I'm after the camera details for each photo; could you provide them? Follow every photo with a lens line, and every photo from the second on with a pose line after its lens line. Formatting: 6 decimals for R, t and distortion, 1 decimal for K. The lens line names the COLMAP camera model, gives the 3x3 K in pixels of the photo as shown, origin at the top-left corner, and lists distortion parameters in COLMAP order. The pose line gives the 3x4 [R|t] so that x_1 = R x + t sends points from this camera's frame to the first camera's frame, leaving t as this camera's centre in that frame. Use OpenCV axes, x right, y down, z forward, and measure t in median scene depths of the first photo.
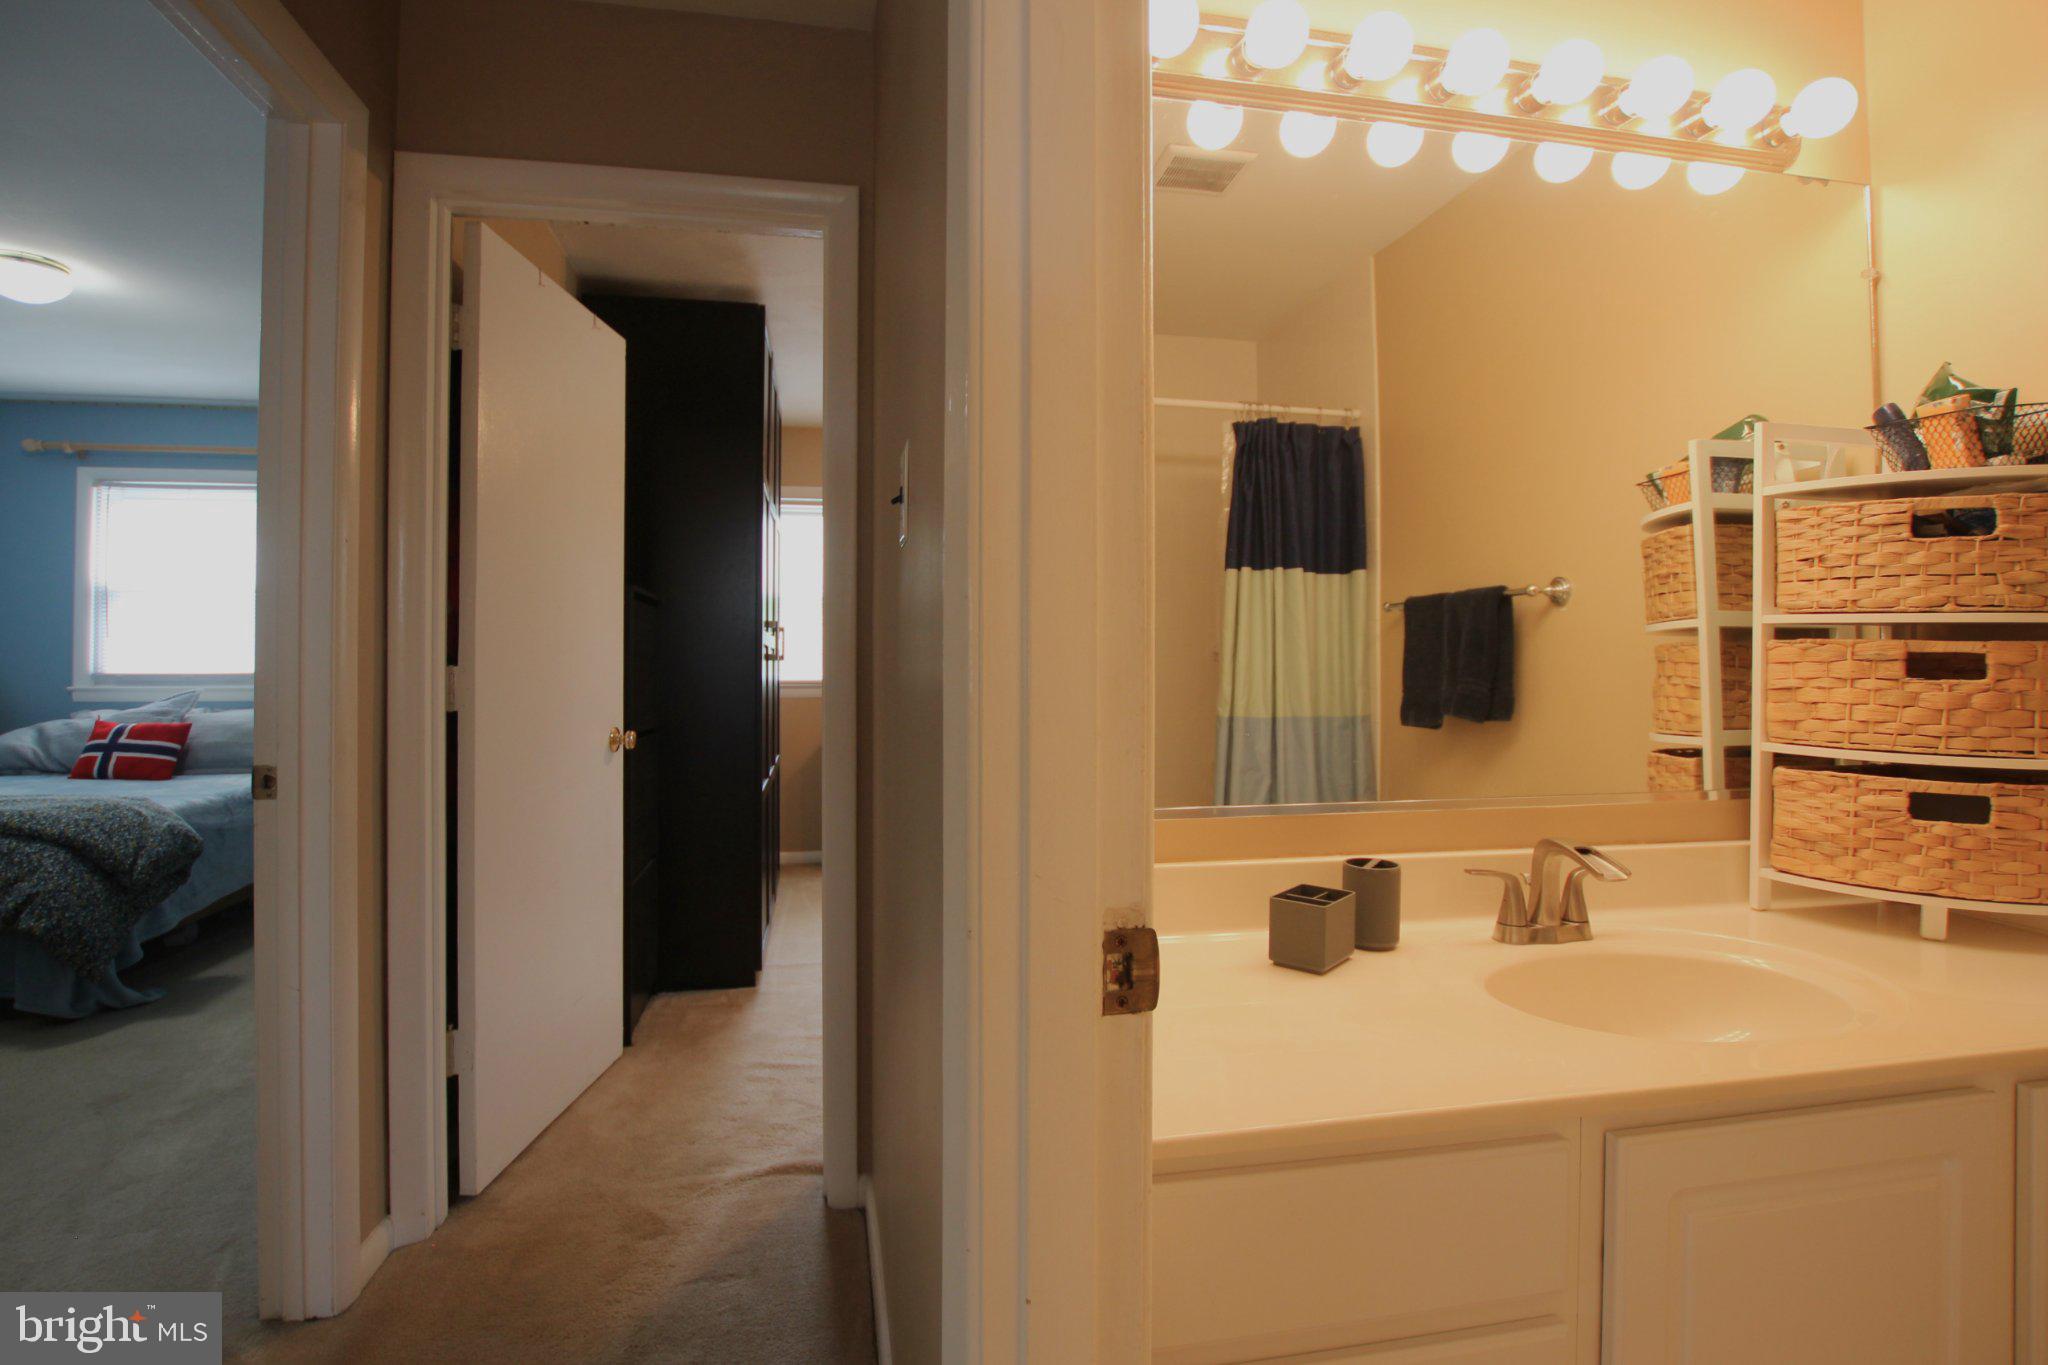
lens RADIAL K [[994.7, 0, 995.9], [0, 994.7, 669.9], [0, 0, 1]] dist [-0.028592, 0.000455]
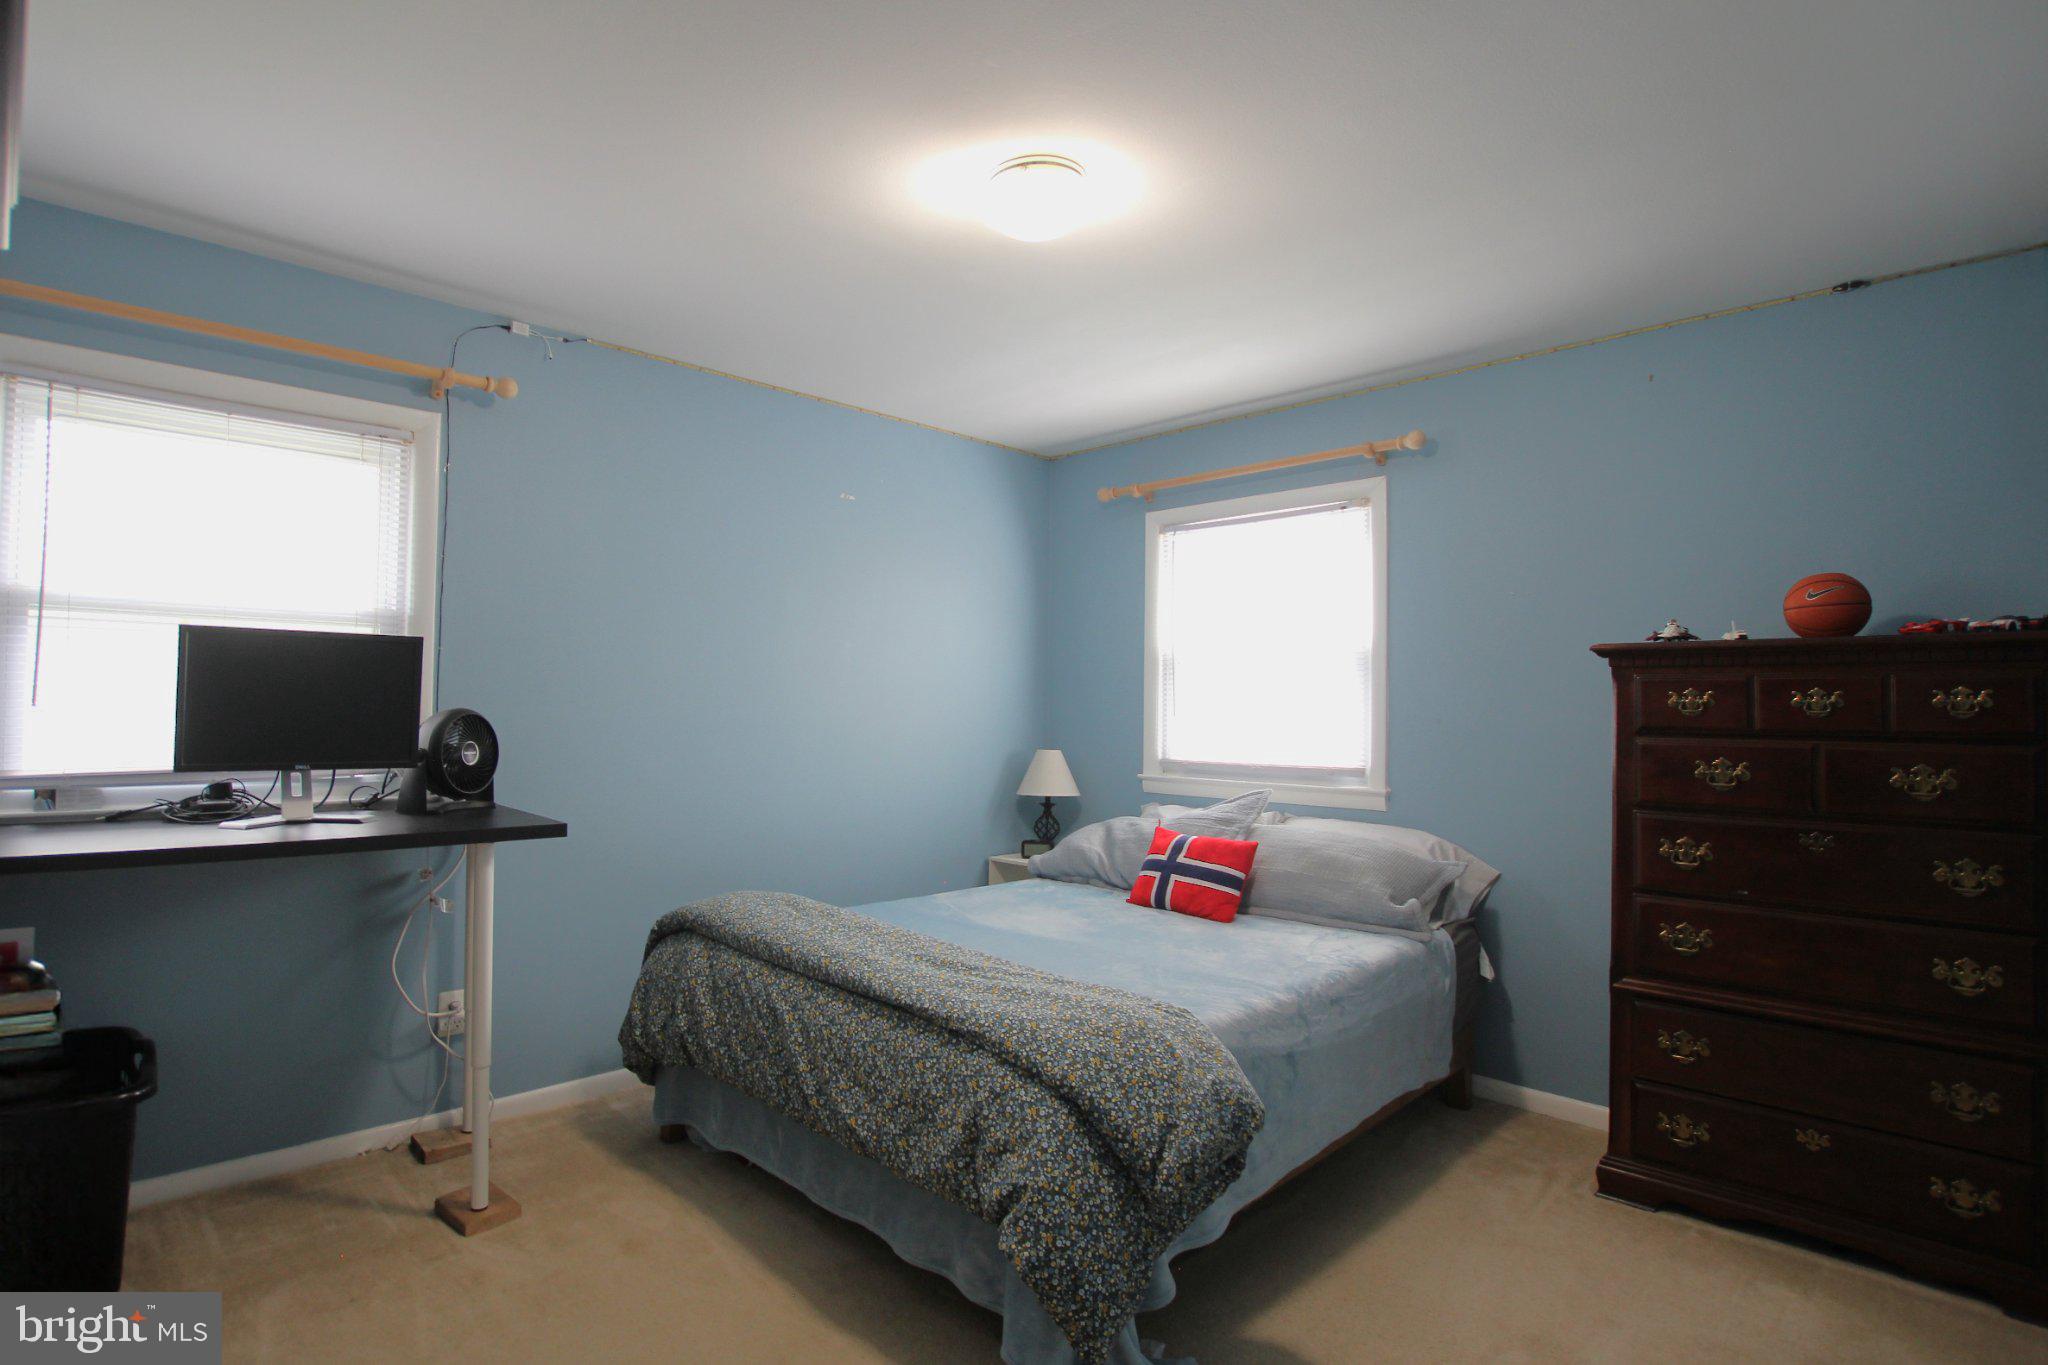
lens RADIAL K [[979.3, 0, 1002.9], [0, 979.3, 677.7], [0, 0, 1]] dist [-0.019079, -0.000046]
pose [[0.574692, -0.024529, -0.818002, -0.264894], [-0.005714, 0.999406, -0.033984, -0.029788], [0.818350, 0.024205, 0.574211, 0.333868]]
